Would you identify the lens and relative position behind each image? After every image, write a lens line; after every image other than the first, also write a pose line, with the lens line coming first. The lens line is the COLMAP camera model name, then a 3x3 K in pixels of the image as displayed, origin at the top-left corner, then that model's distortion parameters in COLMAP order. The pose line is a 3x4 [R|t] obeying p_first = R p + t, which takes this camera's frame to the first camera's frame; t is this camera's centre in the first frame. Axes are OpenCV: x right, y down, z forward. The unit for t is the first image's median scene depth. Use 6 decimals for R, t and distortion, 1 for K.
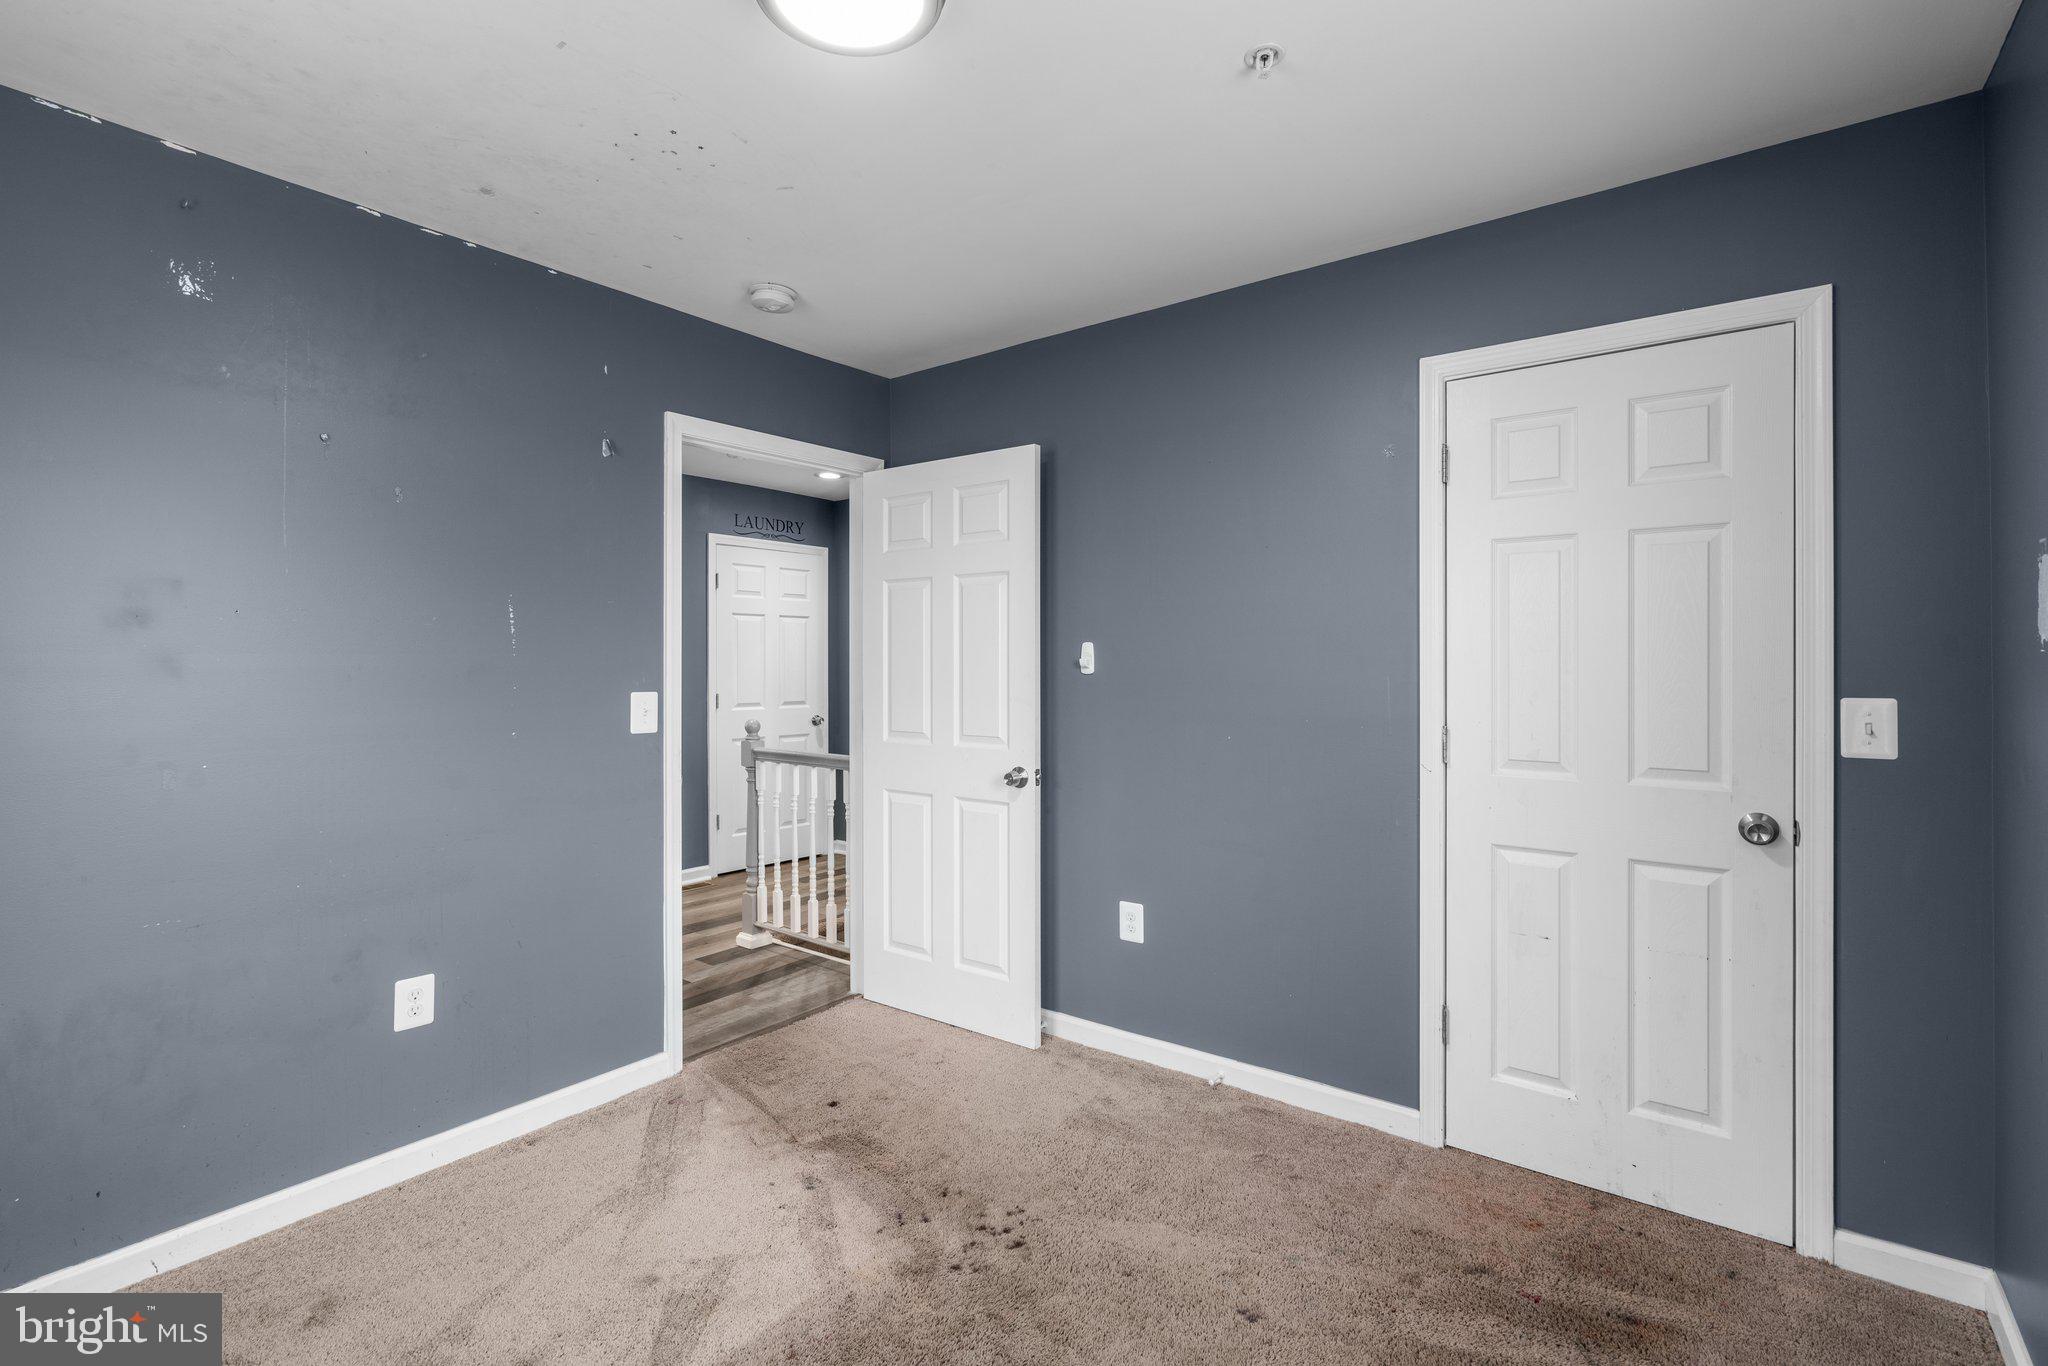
lens RADIAL K [[926.7, 0, 1026.7], [0, 926.7, 678.9], [0, 0, 1]] dist [-0.005855, 0.004682]
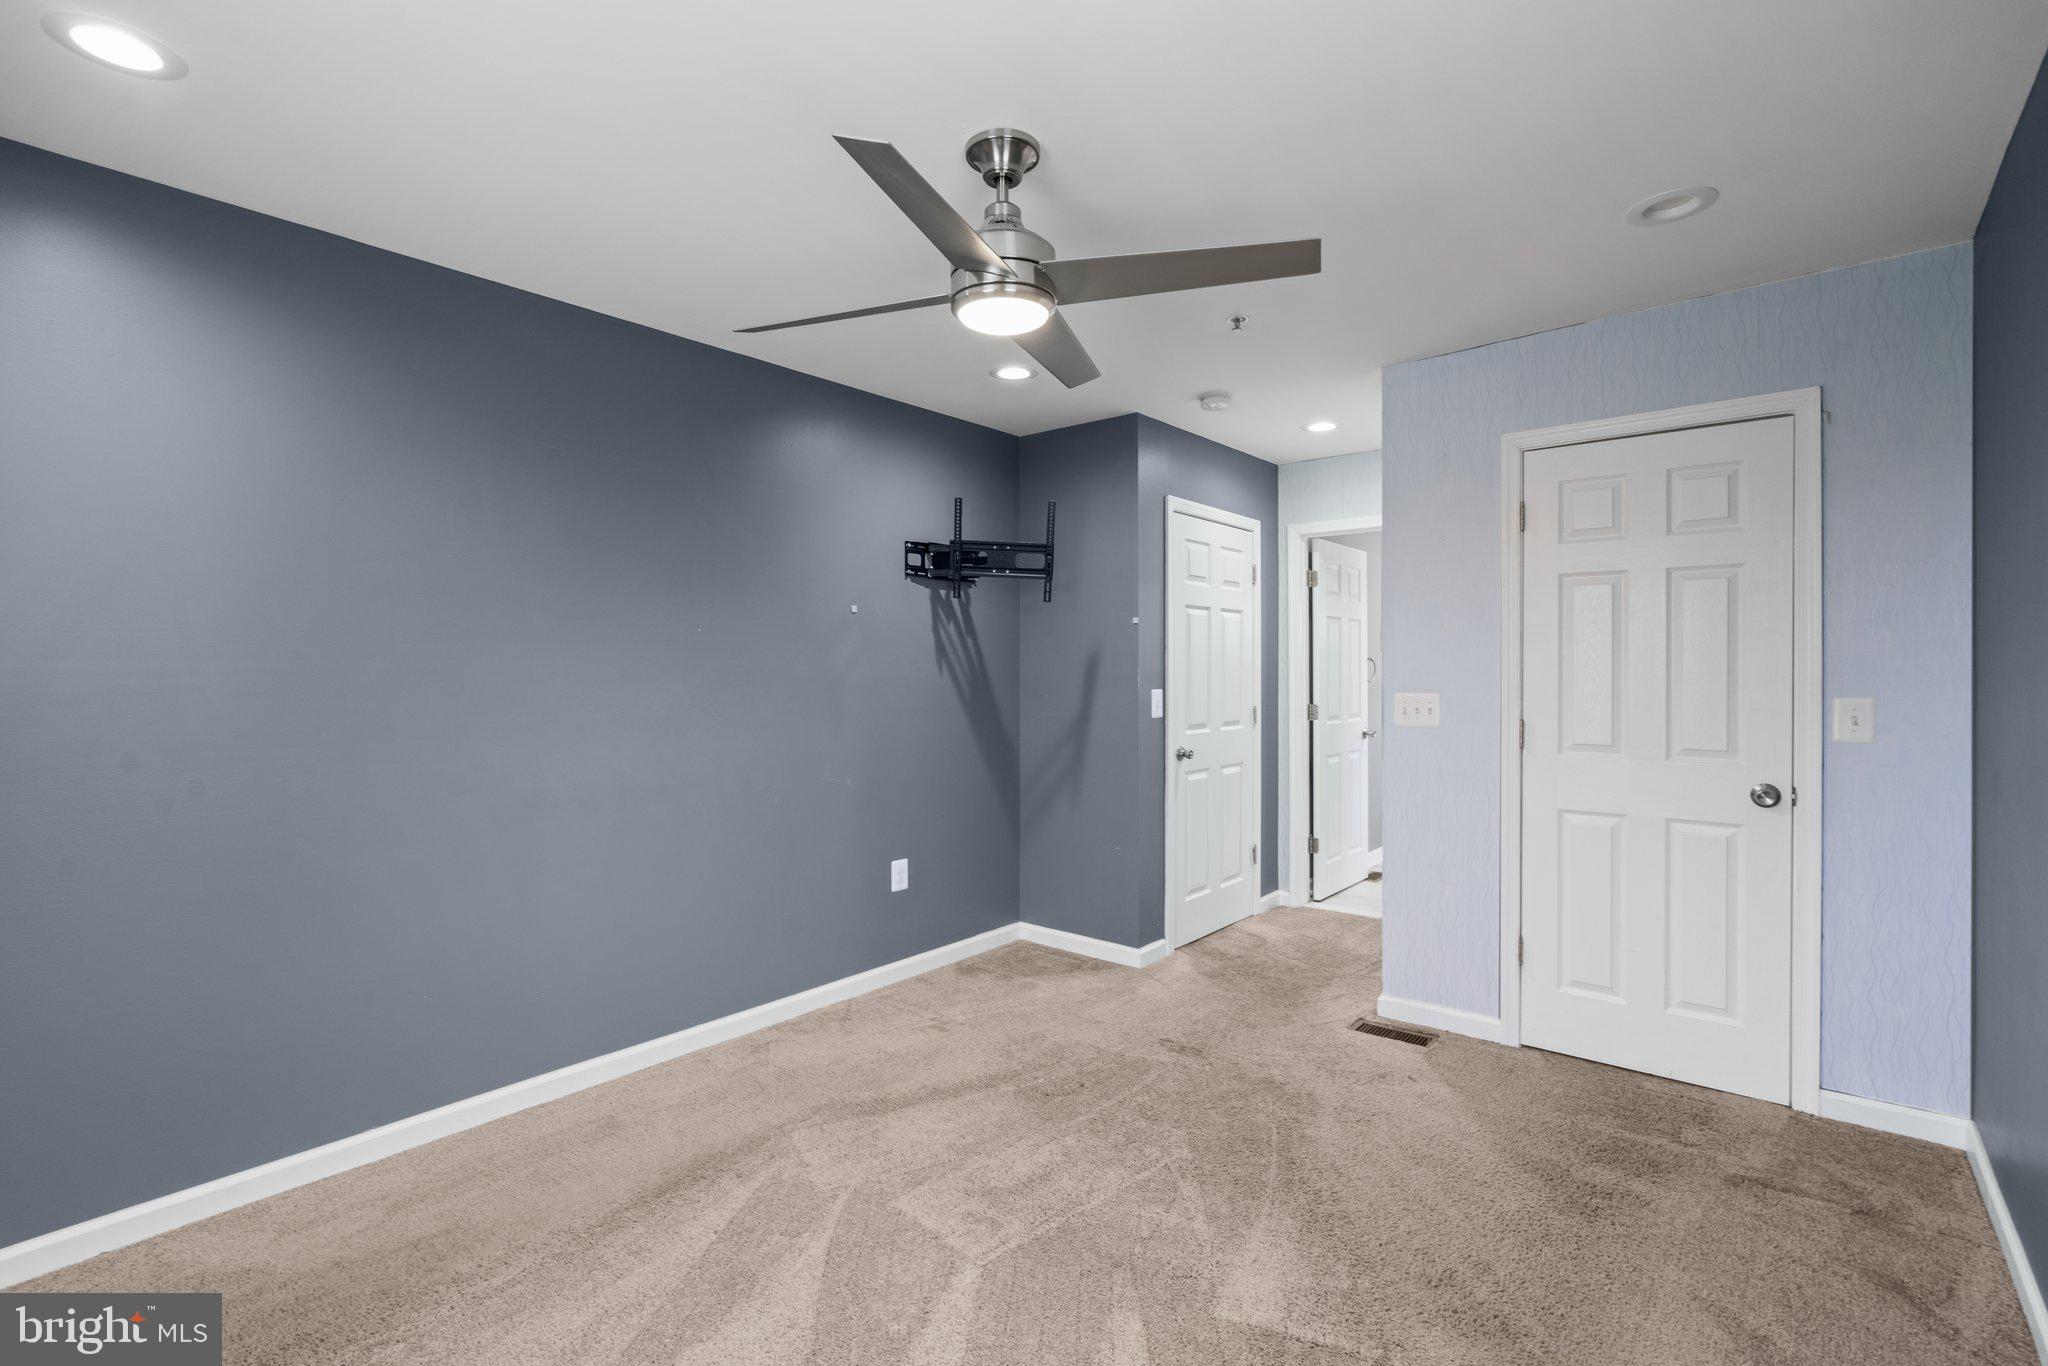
lens RADIAL K [[926.7, 0, 1020.4], [0, 926.7, 677.4], [0, 0, 1]] dist [-0.005855, 0.004682]
pose [[0.998669, 0.002642, -0.051509, -0.211878], [-0.002663, 0.999996, -0.000336, -0.003862], [0.051507, 0.000473, 0.998672, -0.383436]]
